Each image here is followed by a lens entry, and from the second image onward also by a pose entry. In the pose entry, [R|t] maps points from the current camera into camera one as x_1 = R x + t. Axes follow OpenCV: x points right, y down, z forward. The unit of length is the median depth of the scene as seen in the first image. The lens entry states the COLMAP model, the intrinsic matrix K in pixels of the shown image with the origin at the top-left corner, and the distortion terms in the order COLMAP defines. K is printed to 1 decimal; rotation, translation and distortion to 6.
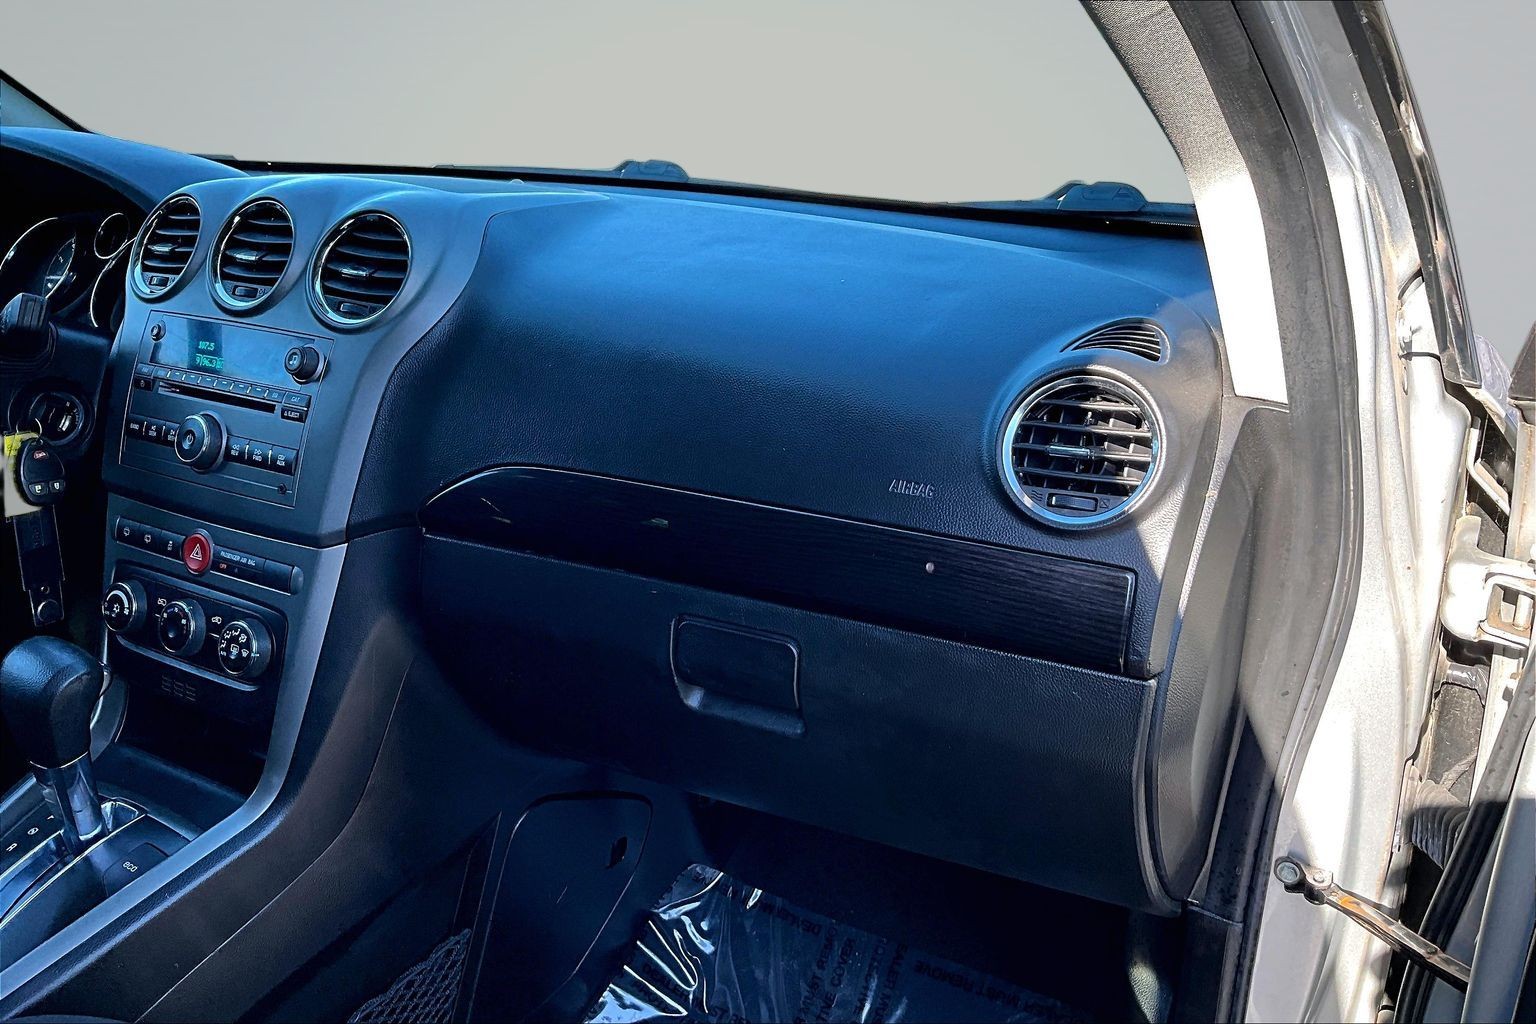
lens RADIAL K [[1264.3, 0, 765.8], [0, 1264.3, 526.1], [0, 0, 1]] dist [0.095525, -0.167438]
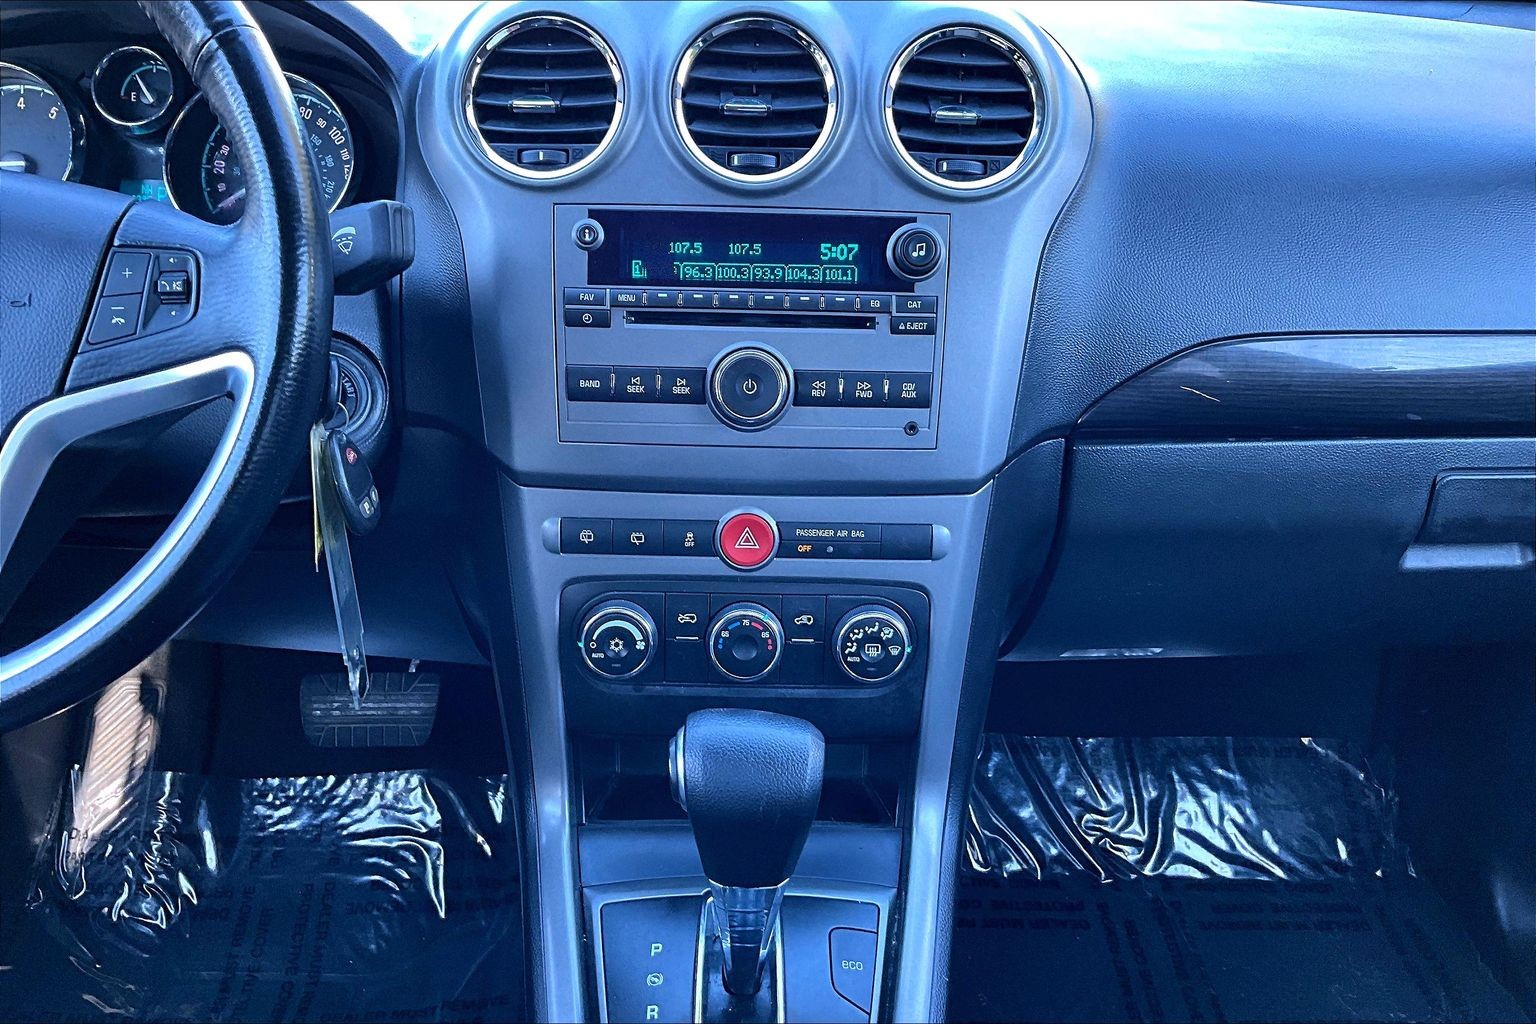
lens RADIAL K [[1264.3, 0, 765.8], [0, 1264.3, 526.1], [0, 0, 1]] dist [0.095525, -0.167438]
pose [[0.847693, -0.248125, 0.468881, -0.788444], [0.158192, 0.961892, 0.223022, -0.148158], [-0.506351, -0.114881, 0.854641, 0.395793]]
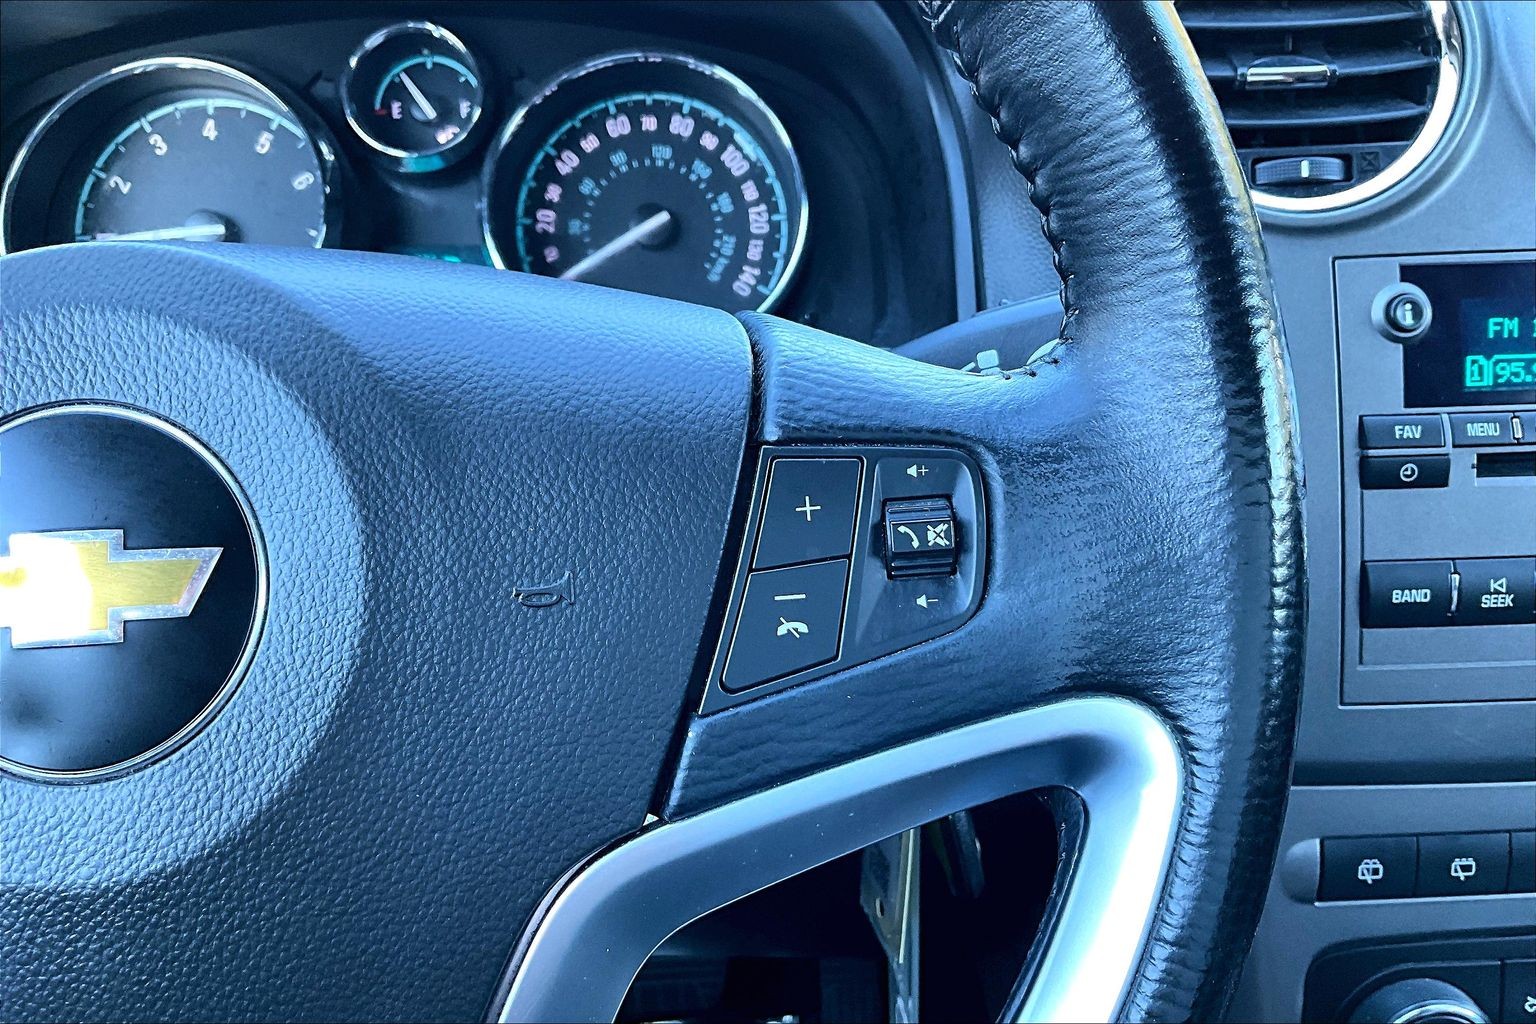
lens RADIAL K [[1264.3, 0, 765.8], [0, 1264.3, 526.1], [0, 0, 1]] dist [0.095525, -0.167438]
pose [[0.824901, -0.288429, 0.486155, -0.850721], [0.206459, 0.954343, 0.215881, -0.220935], [-0.526225, -0.077709, 0.846787, 0.842971]]
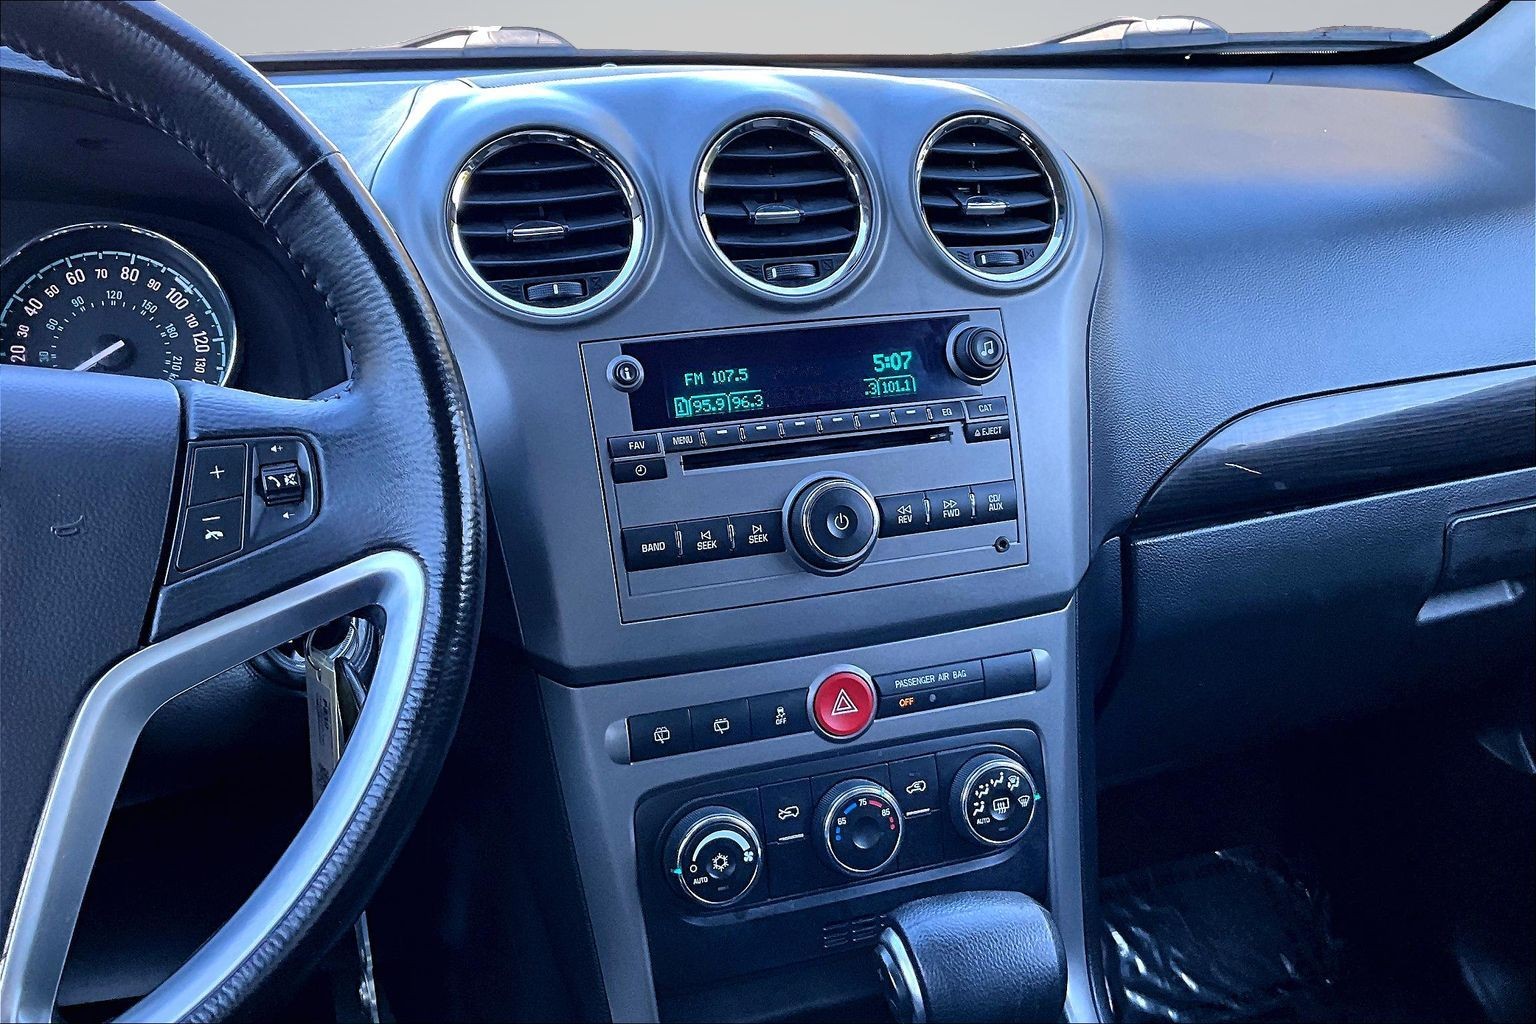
lens RADIAL K [[1556.3, 0, 768.0], [0, 1556.3, 512.0], [0, 0, 1]] dist [0.106636, -0.246700]
pose [[0.606899, -0.283434, 0.742522, -1.017014], [0.257517, 0.953976, 0.153668, -0.194547], [-0.751903, 0.097951, 0.651957, 0.549042]]
